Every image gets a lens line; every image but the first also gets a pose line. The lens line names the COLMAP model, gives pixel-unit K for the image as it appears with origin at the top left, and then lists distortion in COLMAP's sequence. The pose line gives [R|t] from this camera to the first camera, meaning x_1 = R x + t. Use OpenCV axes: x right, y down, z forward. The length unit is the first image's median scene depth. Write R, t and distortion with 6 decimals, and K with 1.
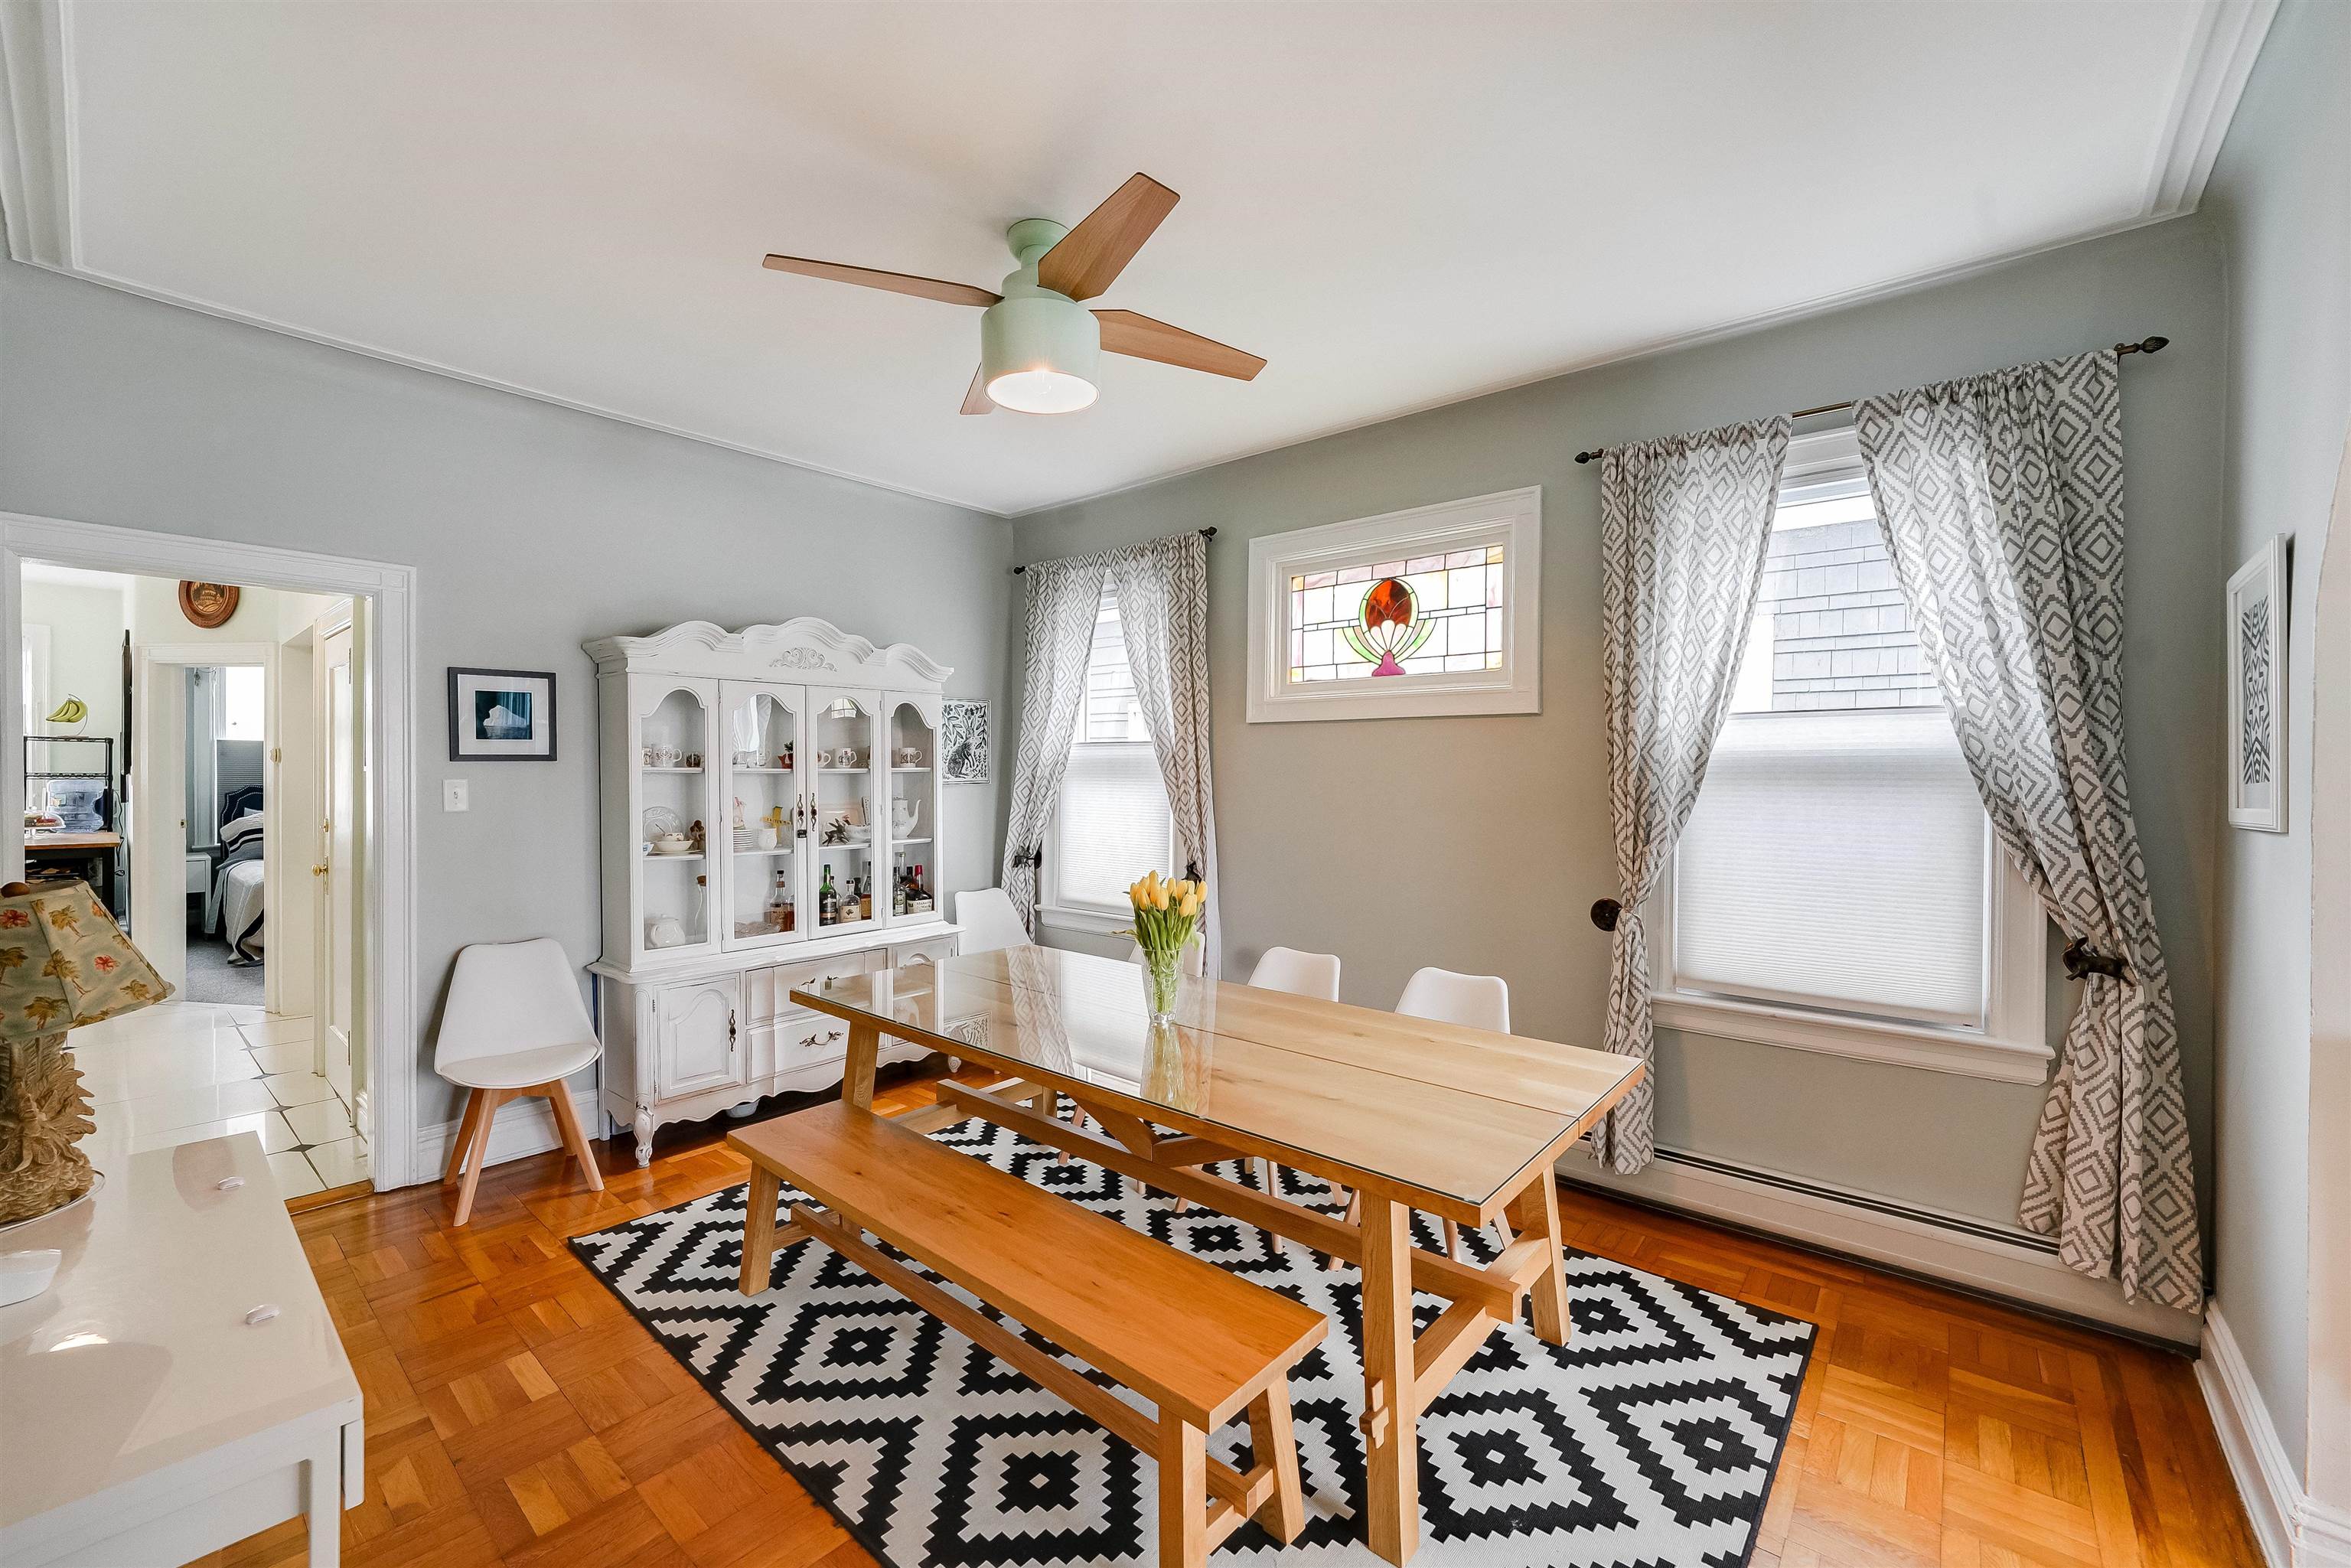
lens RADIAL K [[932.5, 0, 1195.0], [0, 932.5, 781.8], [0, 0, 1]] dist [-0.010437, -0.000029]
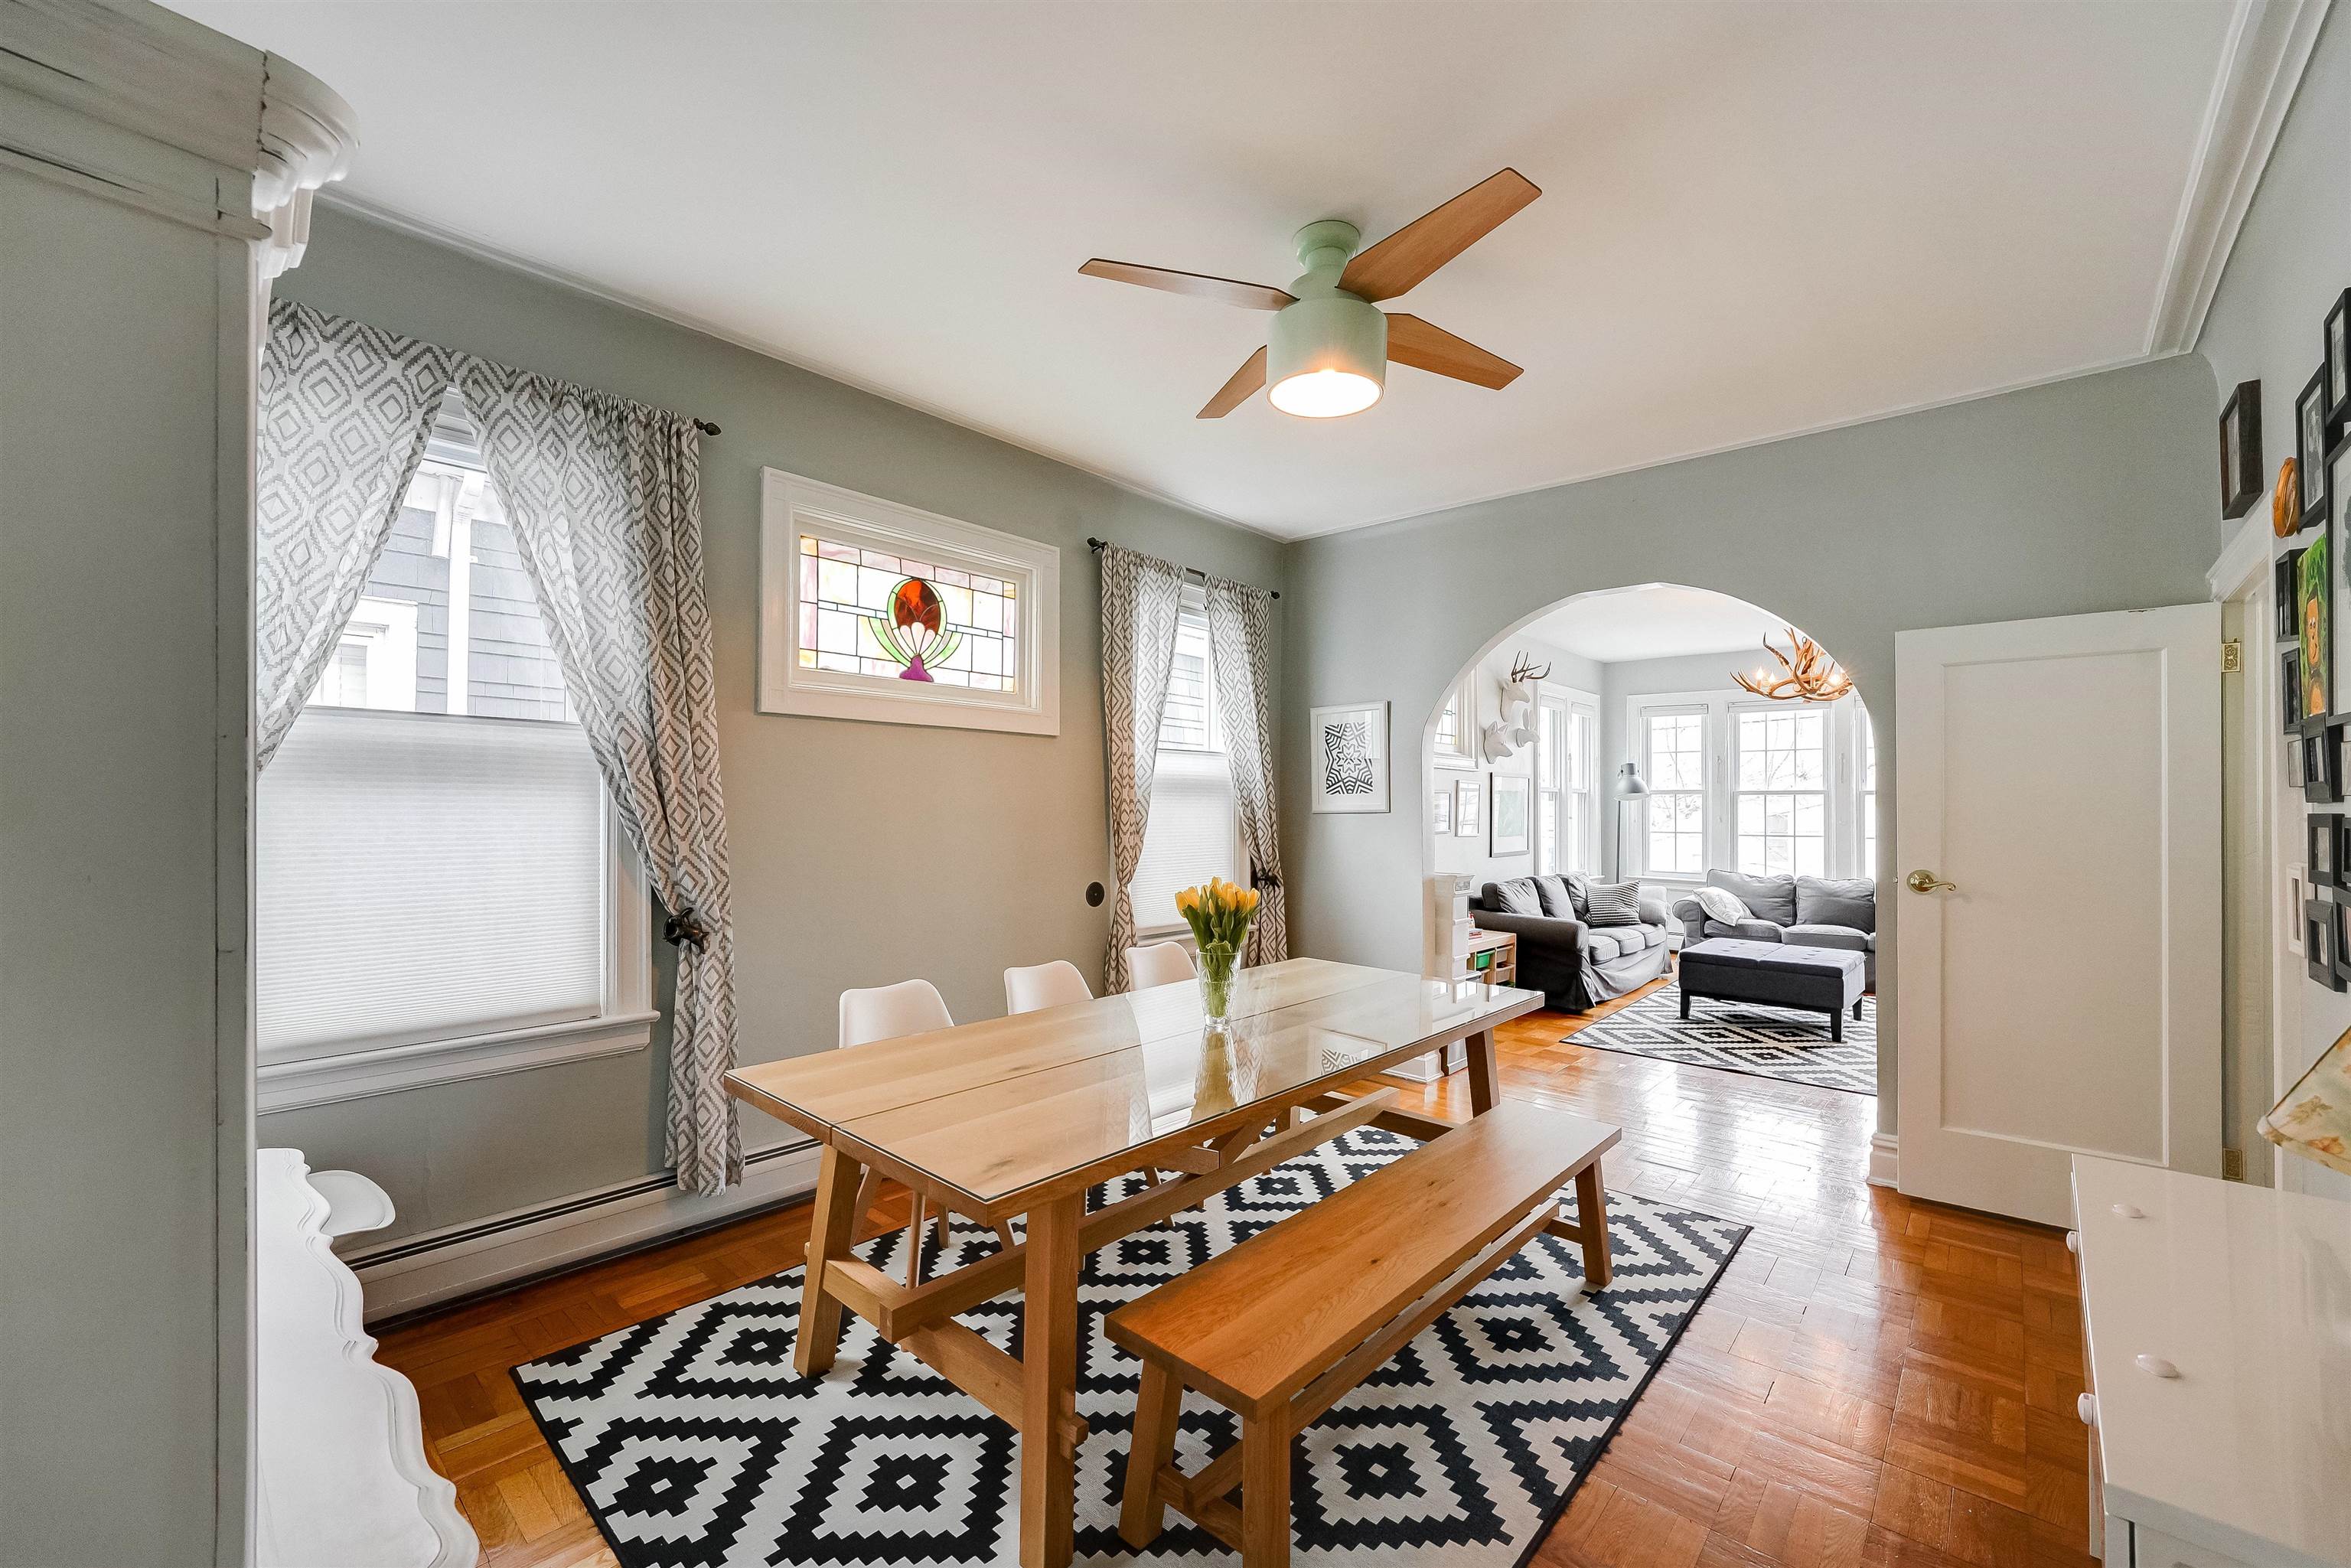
lens RADIAL K [[935.5, 0, 1182.2], [0, 935.5, 792.7], [0, 0, 1]] dist [-0.000405, 0.000065]
pose [[0.041752, 0.011212, 0.999065, -0.793988], [0.004587, 0.999924, -0.011414, 0.013108], [-0.999117, 0.005059, 0.041698, 0.751566]]
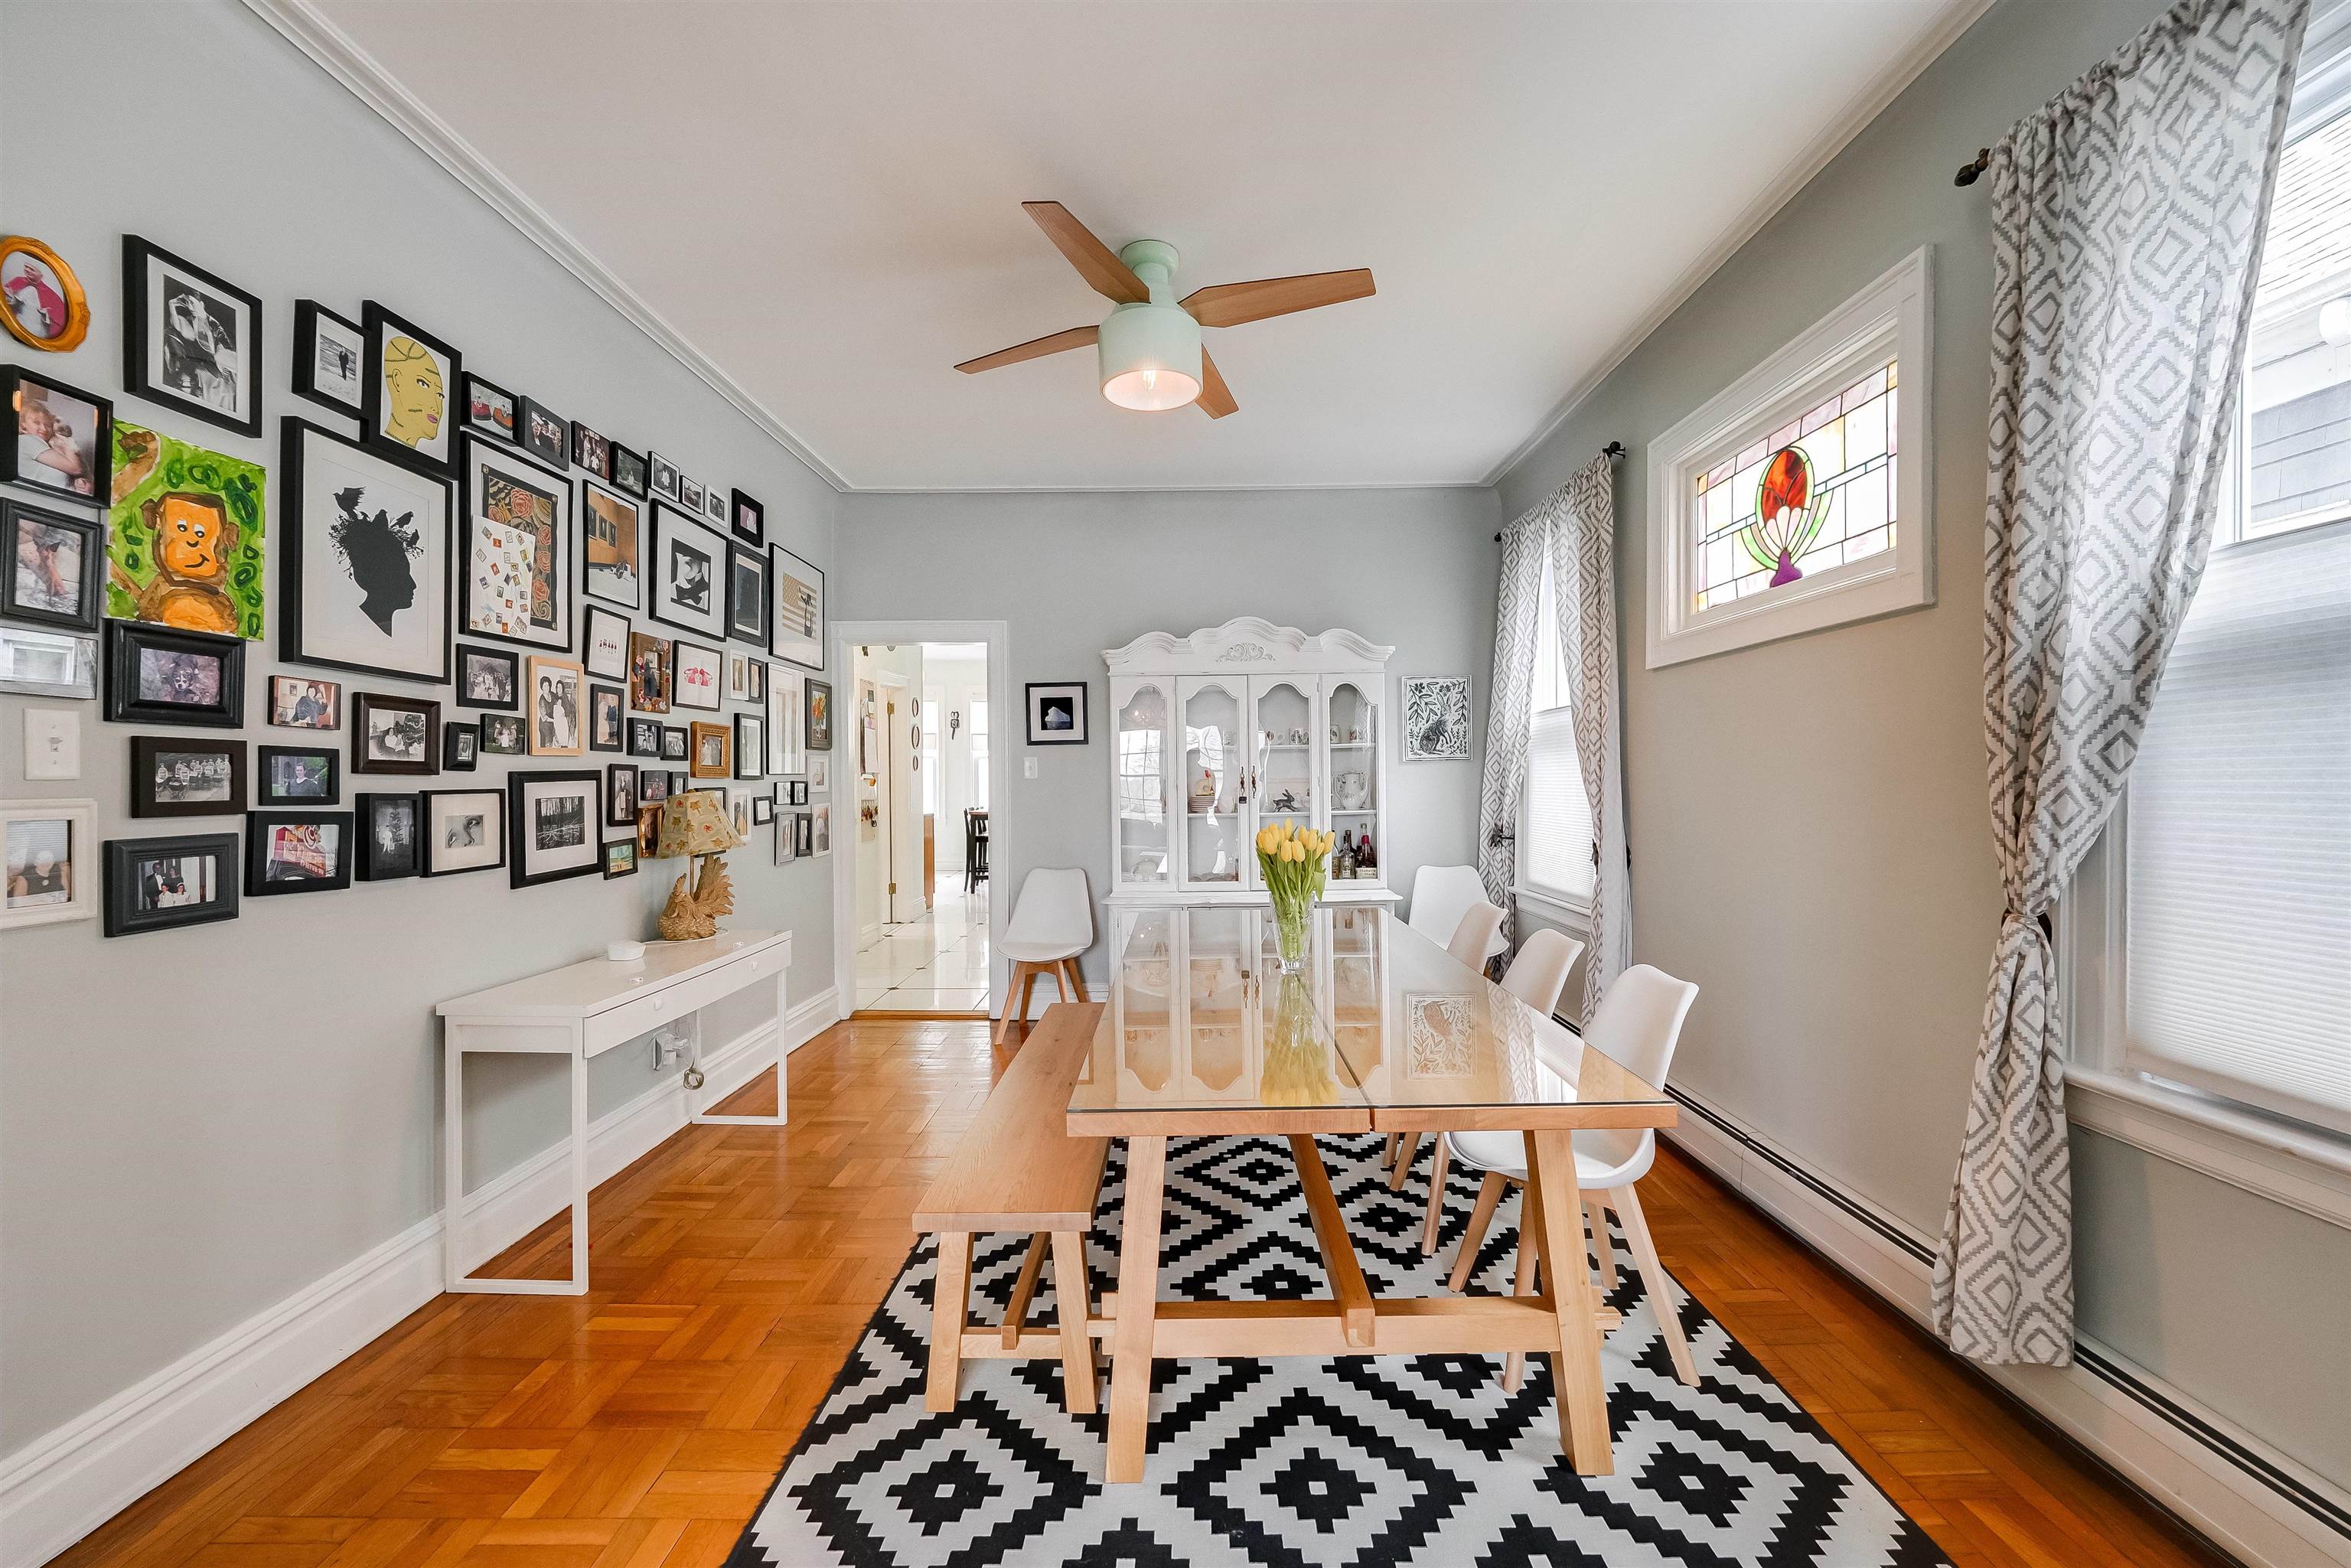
lens RADIAL K [[940.3, 0, 1198.2], [0, 940.3, 787.5], [0, 0, 1]] dist [-0.011604, -0.000070]
pose [[0.647831, -0.005247, -0.761766, 0.504100], [0.002433, 0.999985, -0.004818, 0.050491], [0.761781, 0.001268, 0.647834, 0.200998]]
